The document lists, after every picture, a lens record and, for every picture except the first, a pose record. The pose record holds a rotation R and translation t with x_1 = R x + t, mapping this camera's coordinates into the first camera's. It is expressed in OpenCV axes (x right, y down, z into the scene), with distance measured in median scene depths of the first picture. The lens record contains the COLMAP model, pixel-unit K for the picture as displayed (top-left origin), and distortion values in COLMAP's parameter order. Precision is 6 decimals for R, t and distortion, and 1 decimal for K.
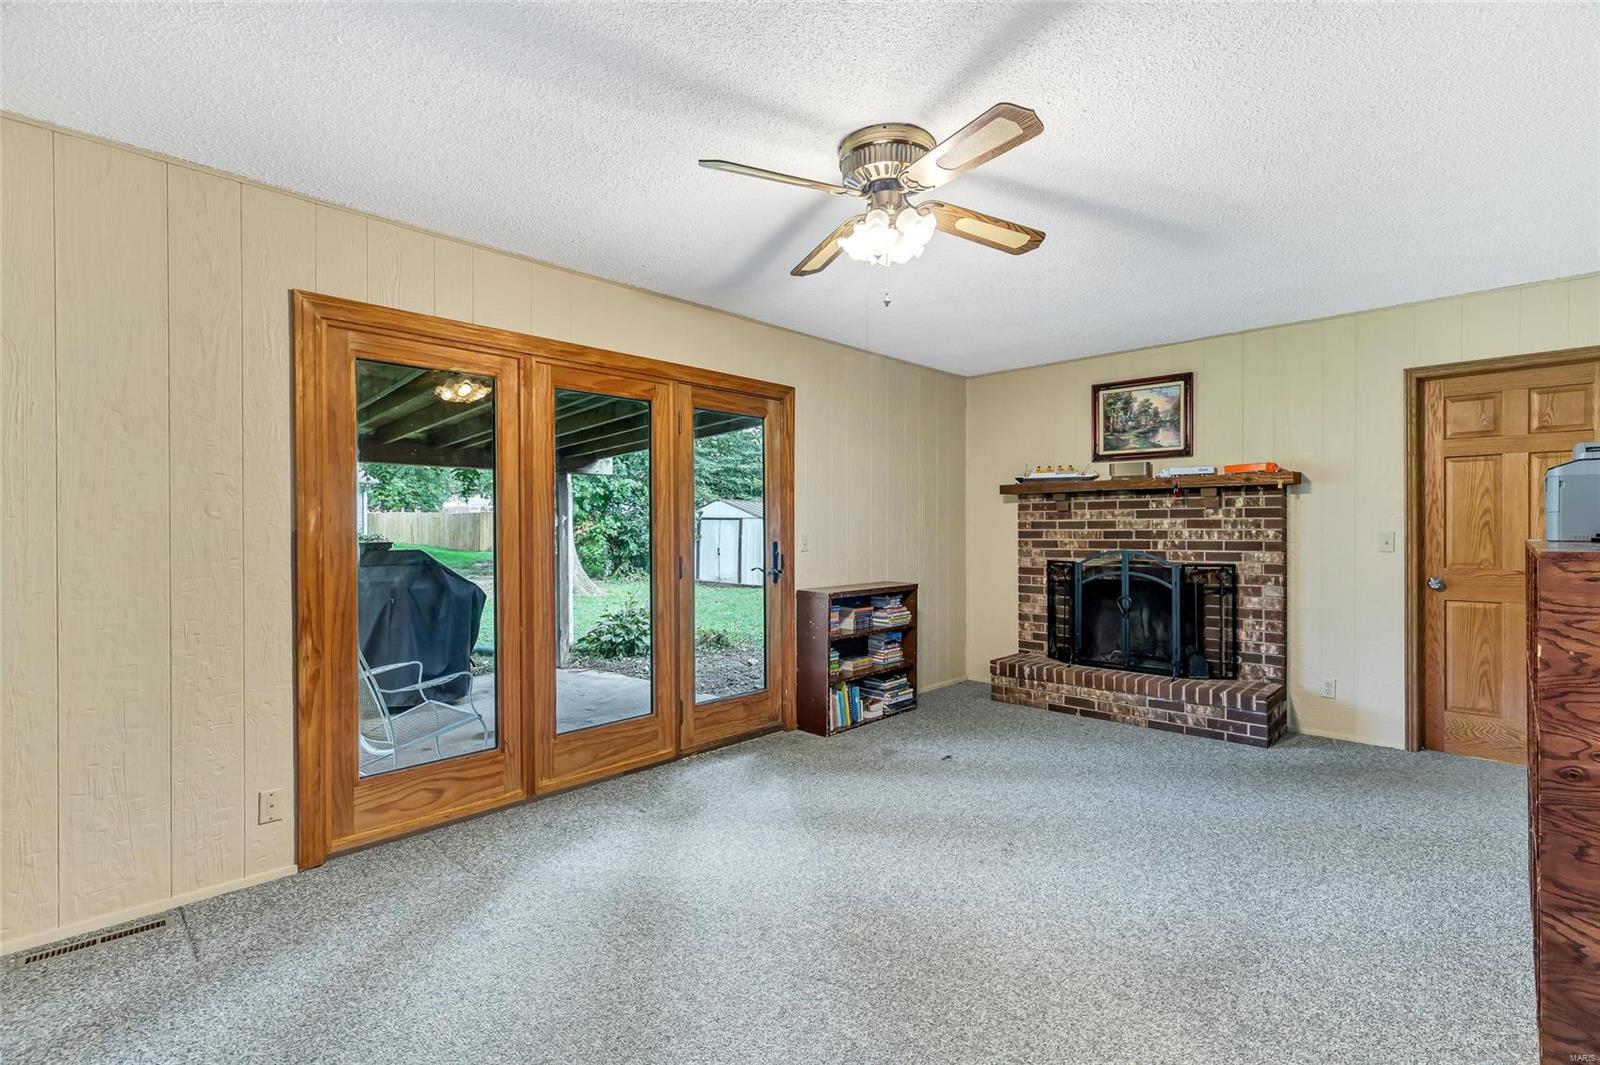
lens RADIAL K [[723.3, 0, 798.1], [0, 723.3, 528.8], [0, 0, 1]] dist [0.002273, 0.000244]
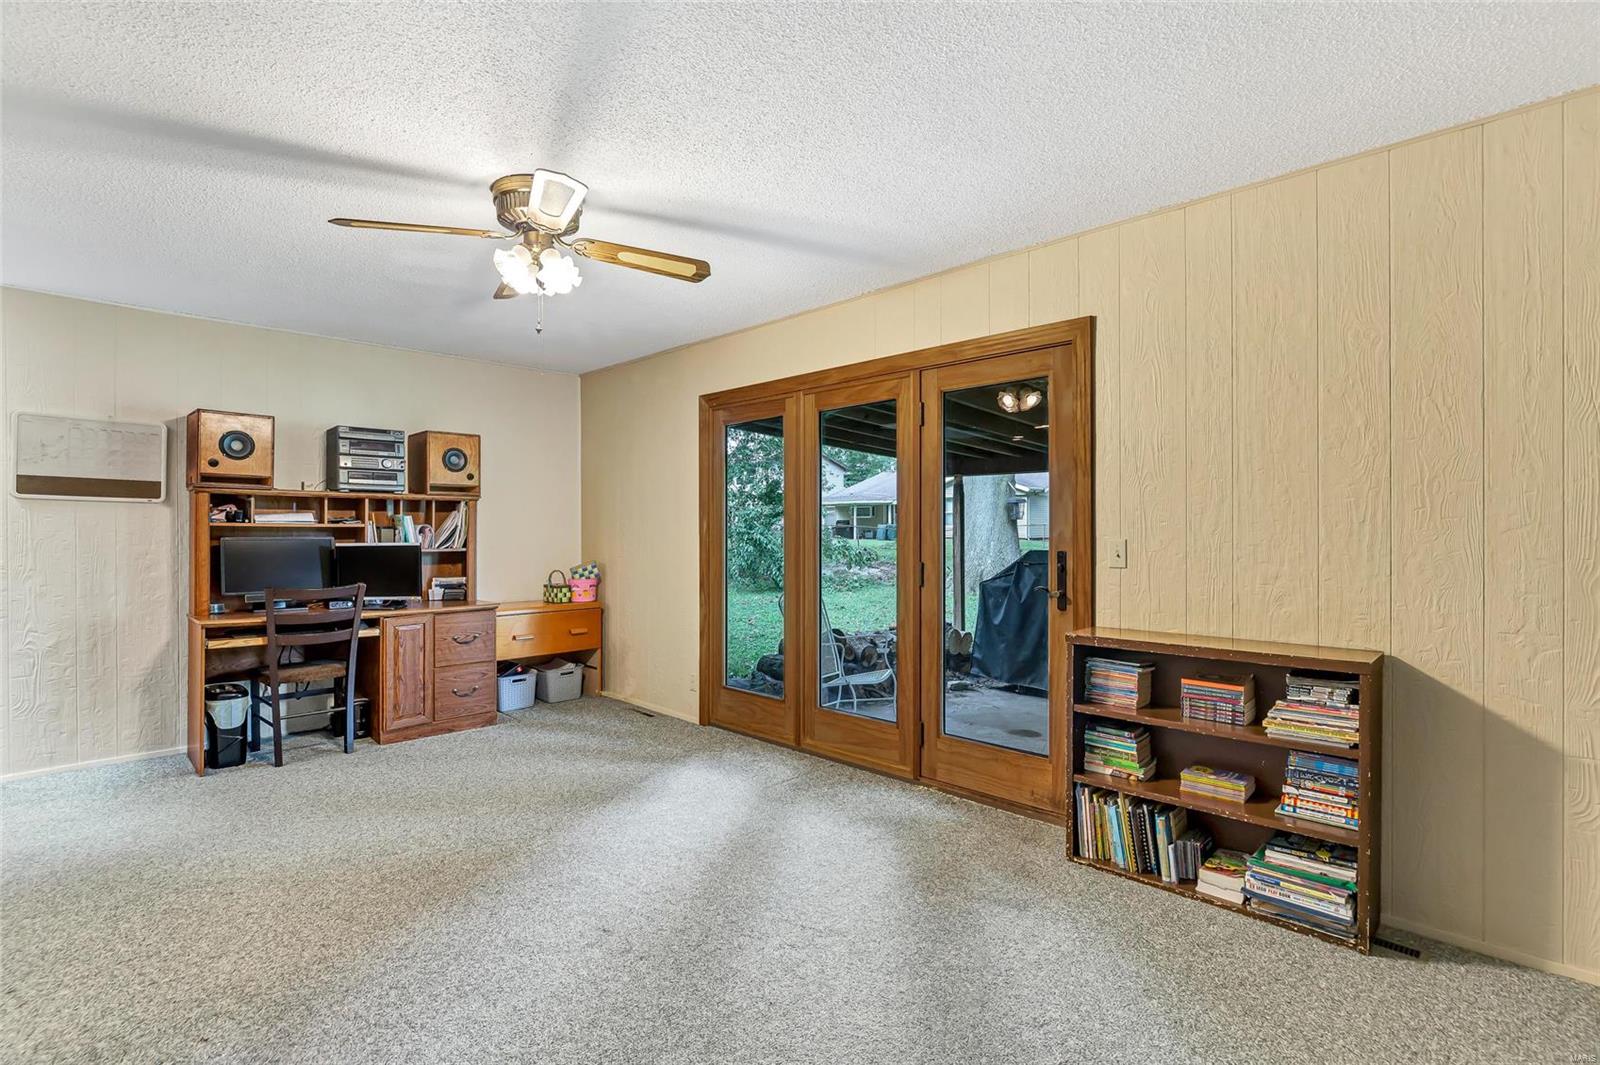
lens RADIAL K [[749.7, 0, 796.5], [0, 749.7, 529.9], [0, 0, 1]] dist [0.000133, 0.000089]
pose [[-0.000499, 0.002115, -0.999998, 0.795970], [-0.001398, 0.999997, 0.002116, -0.003848], [0.999999, 0.001399, -0.000496, 0.866880]]
